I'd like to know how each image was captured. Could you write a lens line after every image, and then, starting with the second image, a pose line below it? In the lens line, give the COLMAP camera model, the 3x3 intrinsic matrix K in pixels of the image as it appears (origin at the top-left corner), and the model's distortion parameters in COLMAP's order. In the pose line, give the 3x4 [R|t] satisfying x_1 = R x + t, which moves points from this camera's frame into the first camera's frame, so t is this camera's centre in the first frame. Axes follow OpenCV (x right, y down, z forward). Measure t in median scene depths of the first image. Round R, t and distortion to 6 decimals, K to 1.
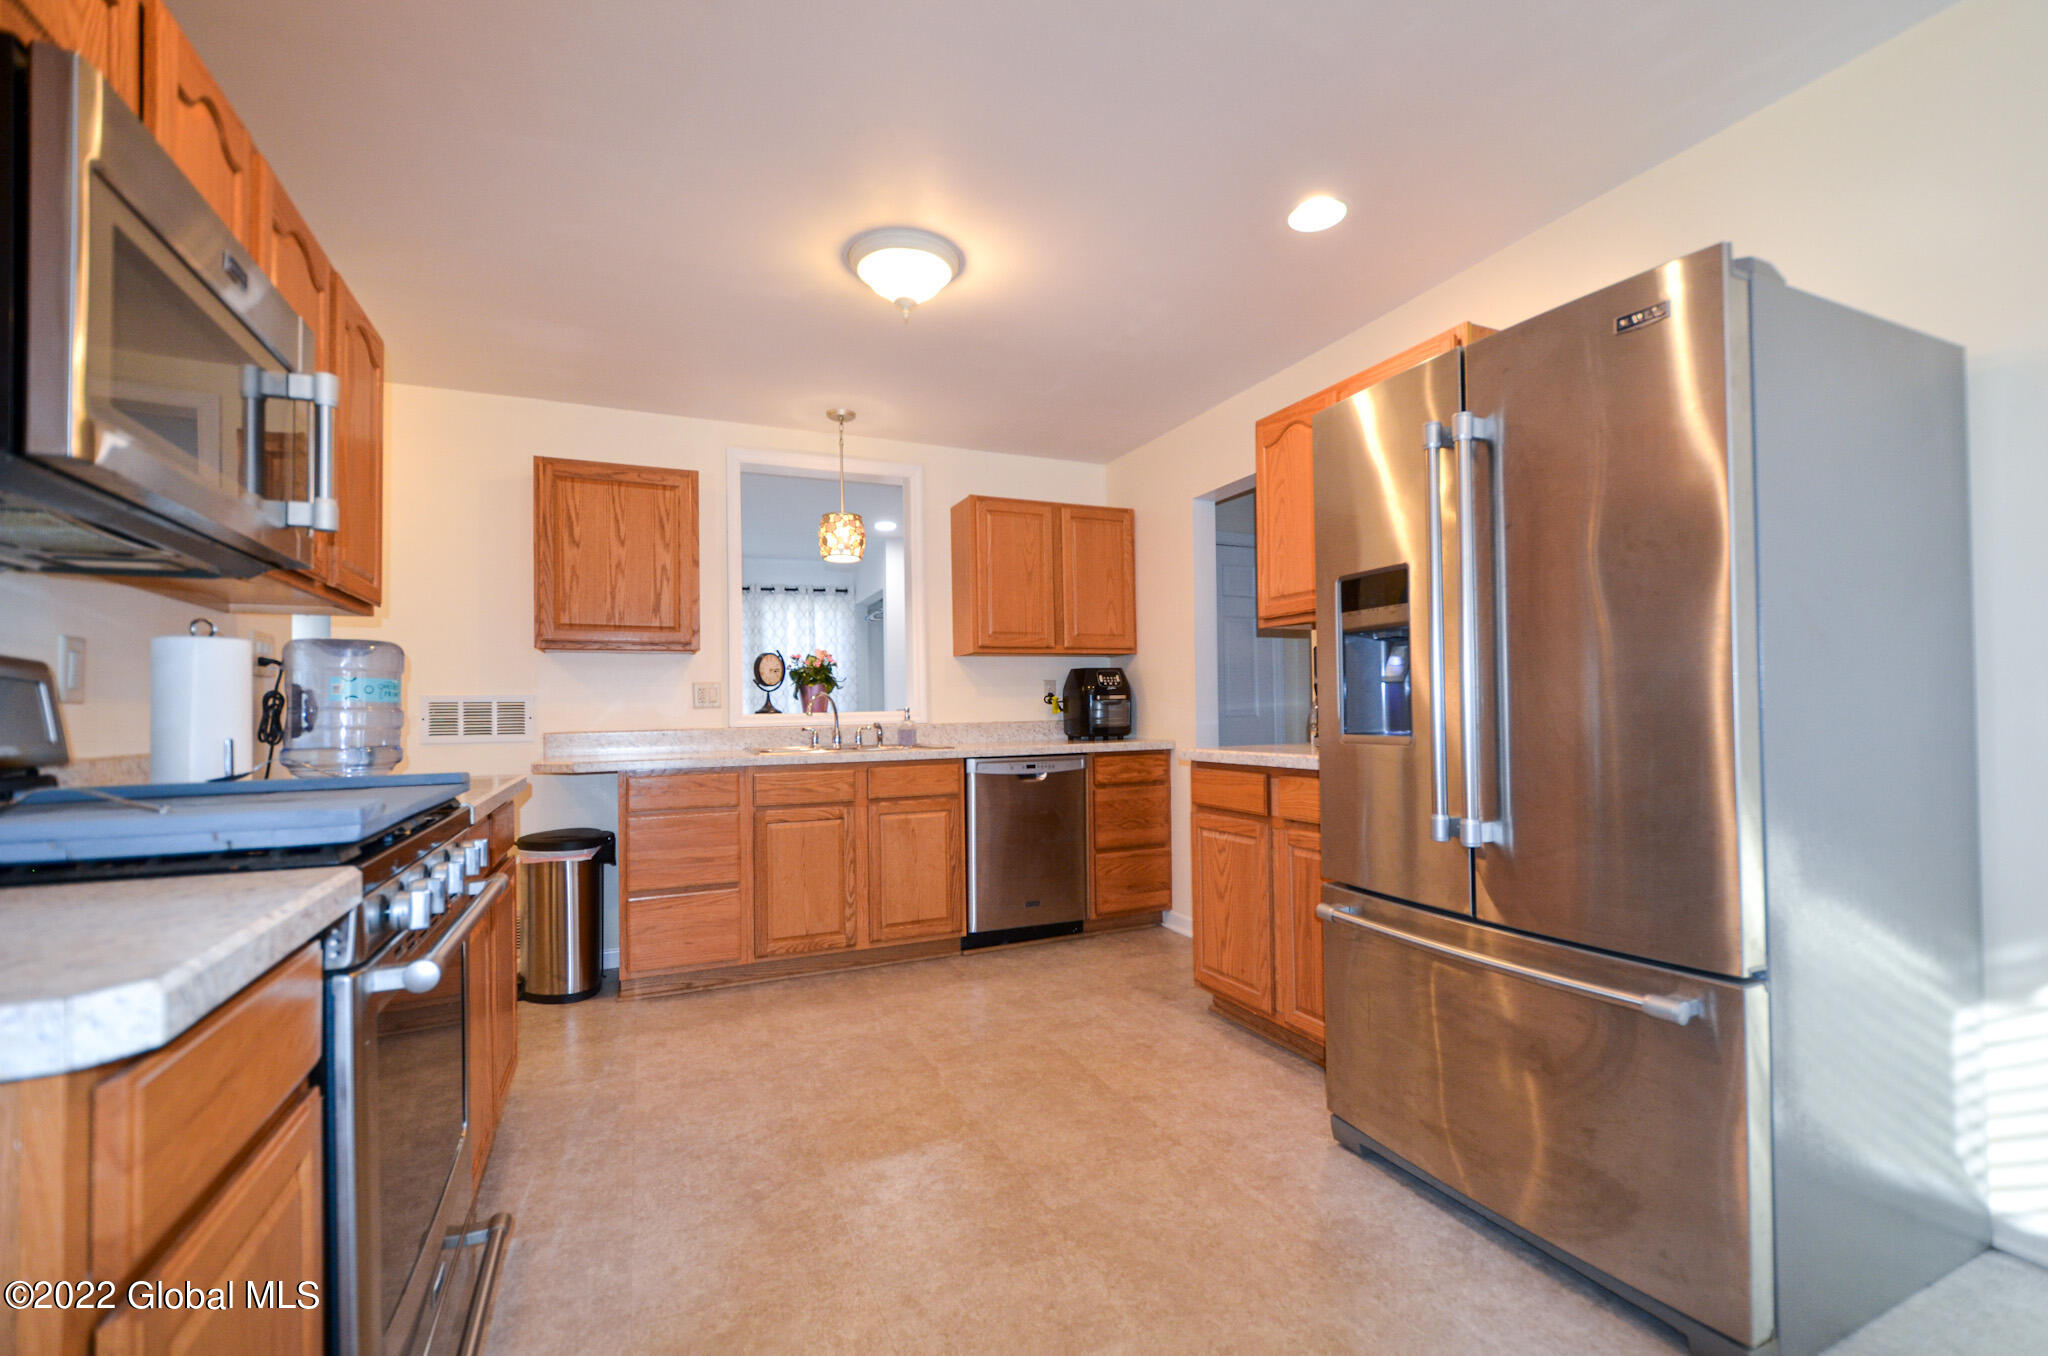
lens RADIAL K [[891.2, 0, 1046.8], [0, 891.2, 694.1], [0, 0, 1]] dist [0.005861, -0.005678]
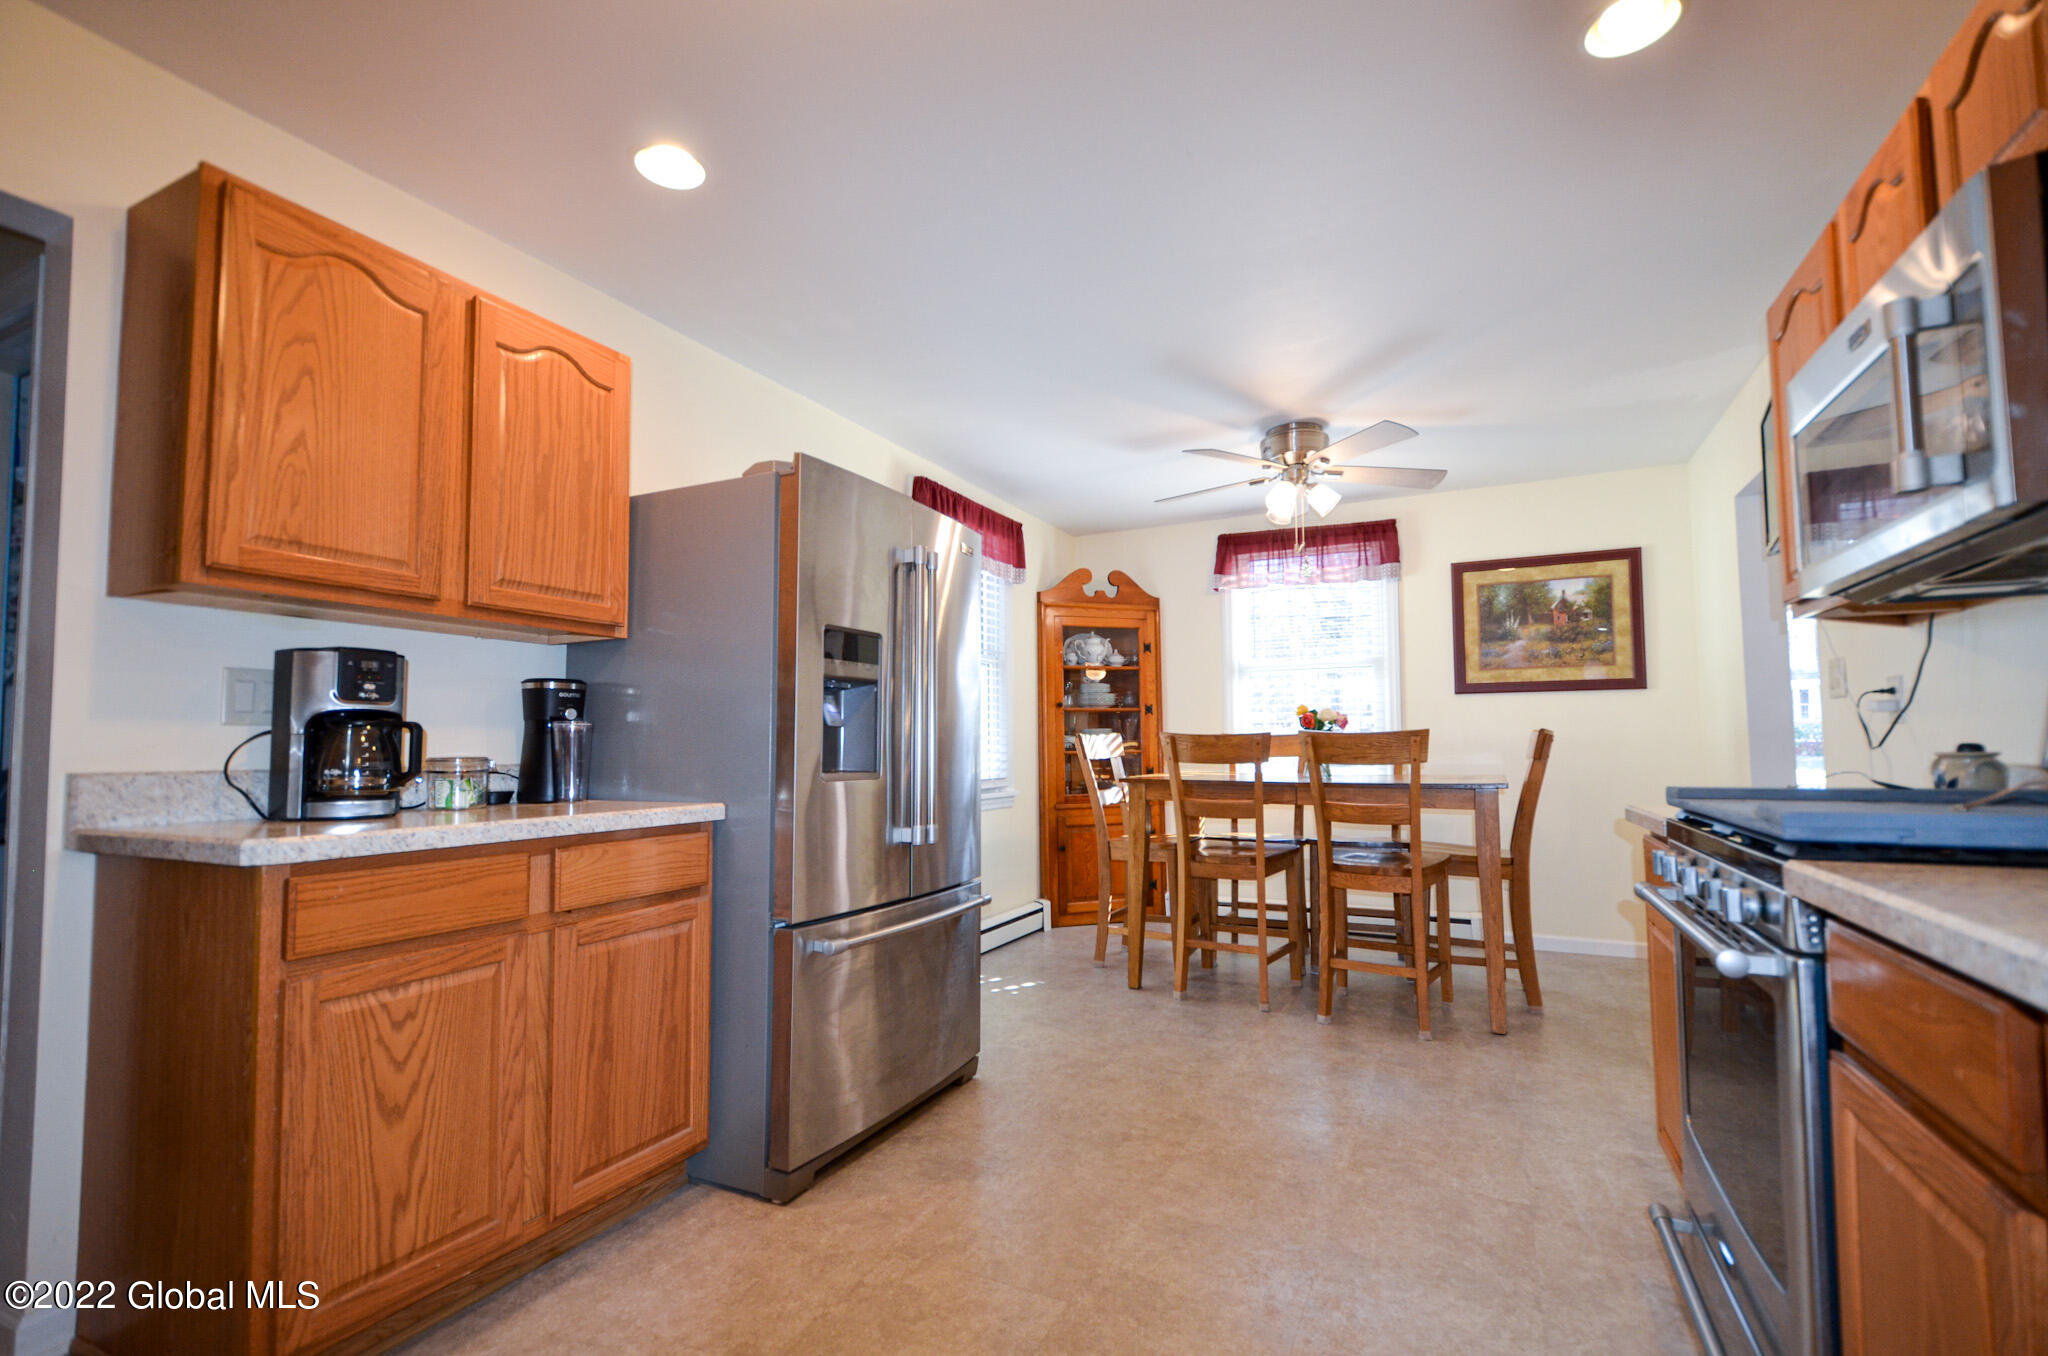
lens RADIAL K [[891.2, 0, 1044.4], [0, 891.2, 694.5], [0, 0, 1]] dist [0.005861, -0.005678]
pose [[-0.637433, 0.066472, 0.767633, -0.377363], [0.002632, 0.996454, -0.084100, 0.024239], [-0.770501, -0.051588, -0.635347, 0.864513]]
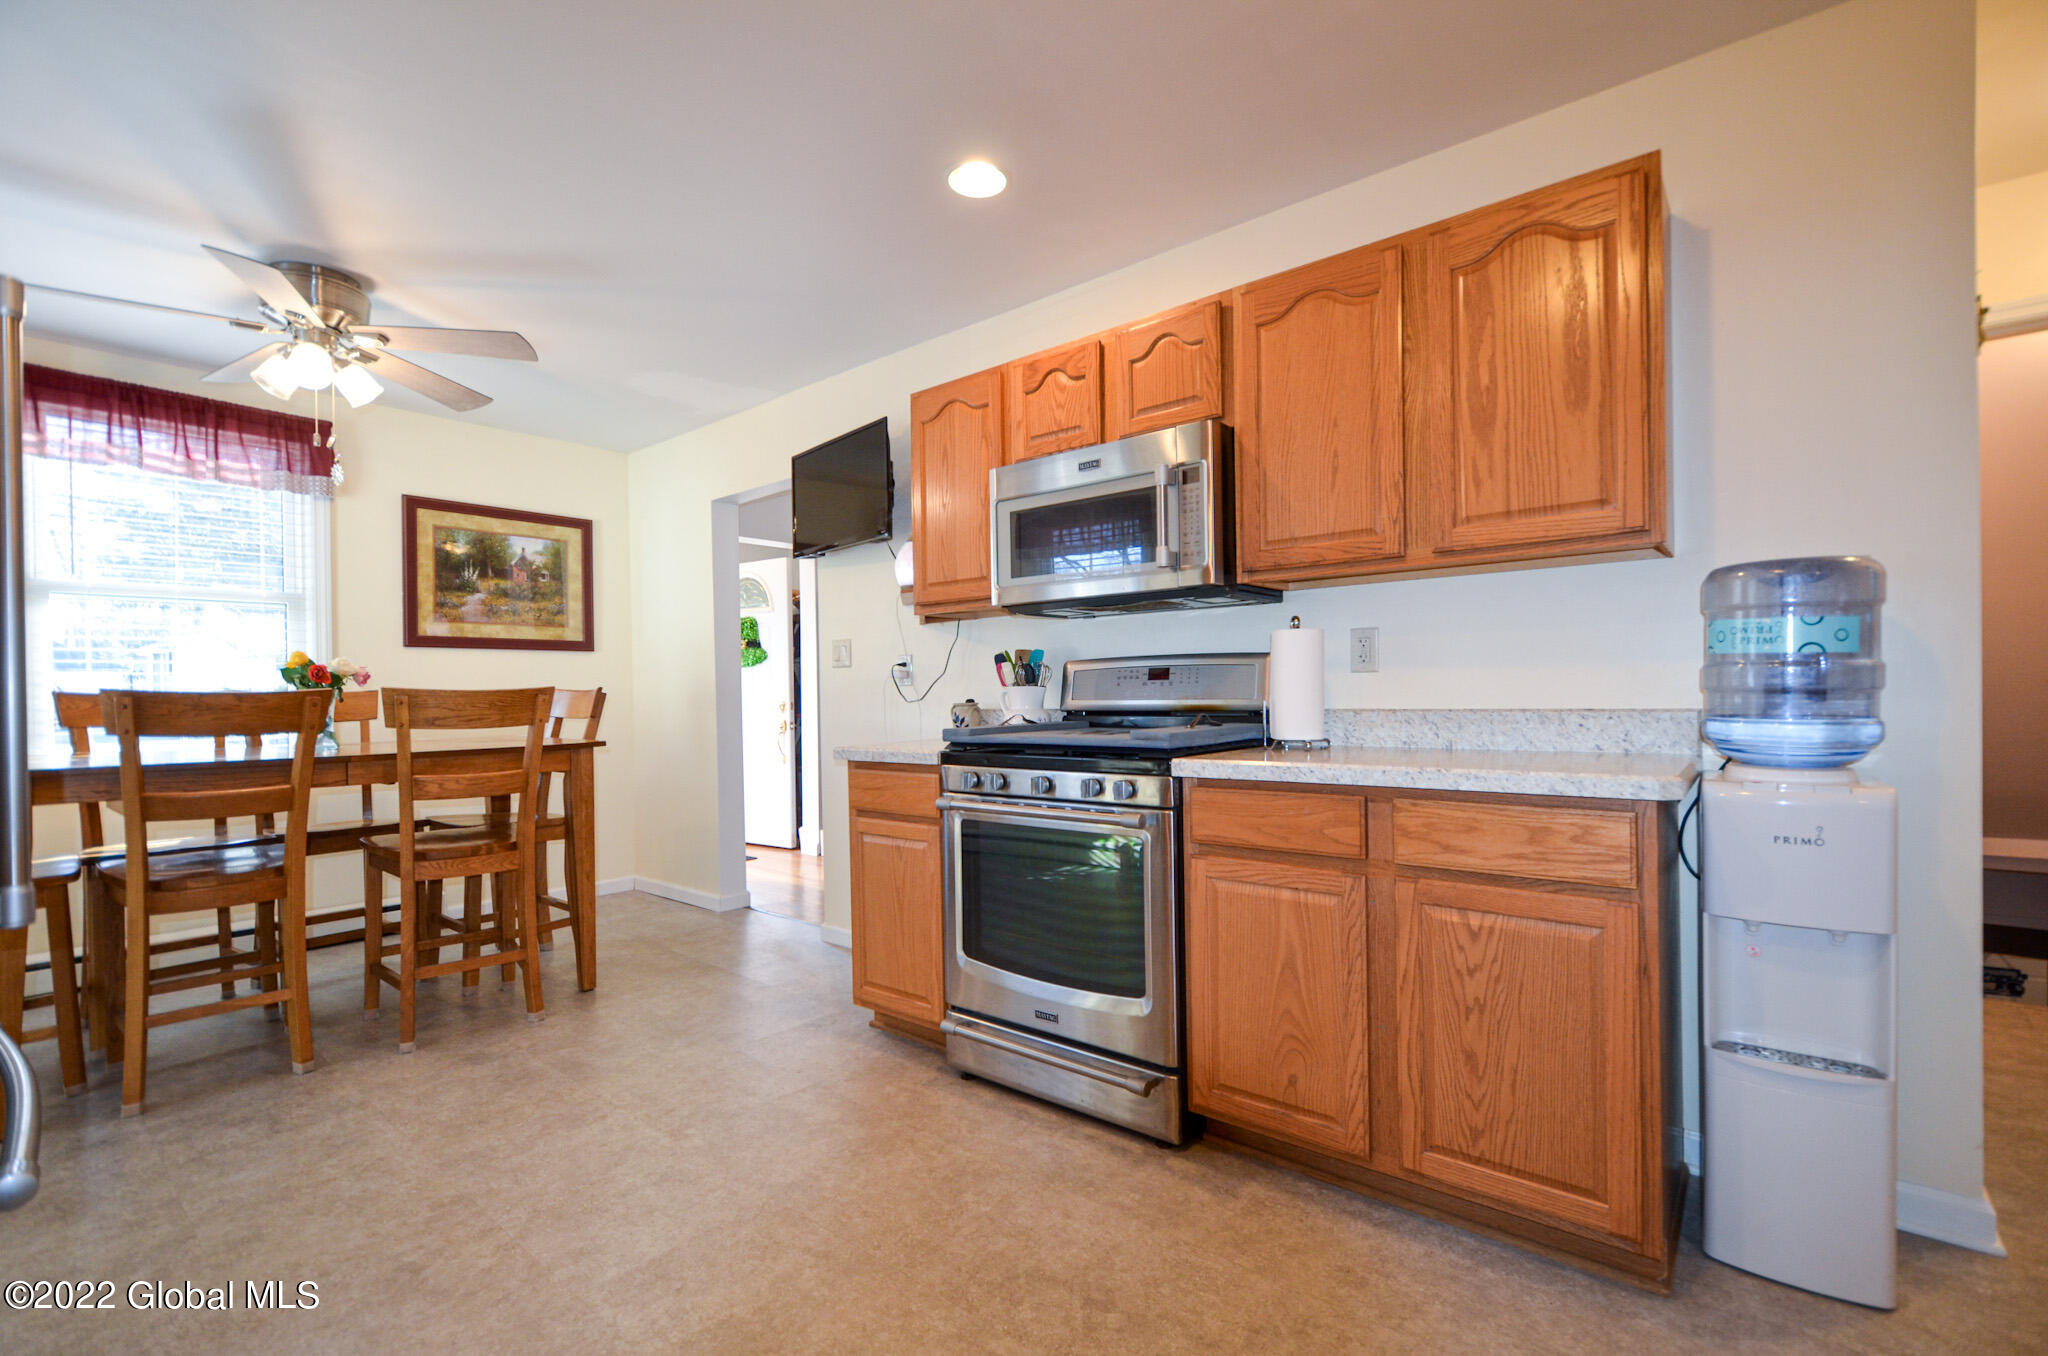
lens RADIAL K [[891.2, 0, 1049.6], [0, 891.2, 694.4], [0, 0, 1]] dist [0.005861, -0.005678]
pose [[-0.896430, 0.033503, -0.441917, 0.023215], [0.040771, 0.999144, -0.006954, 0.016411], [0.441306, -0.024251, -0.897029, 0.946921]]
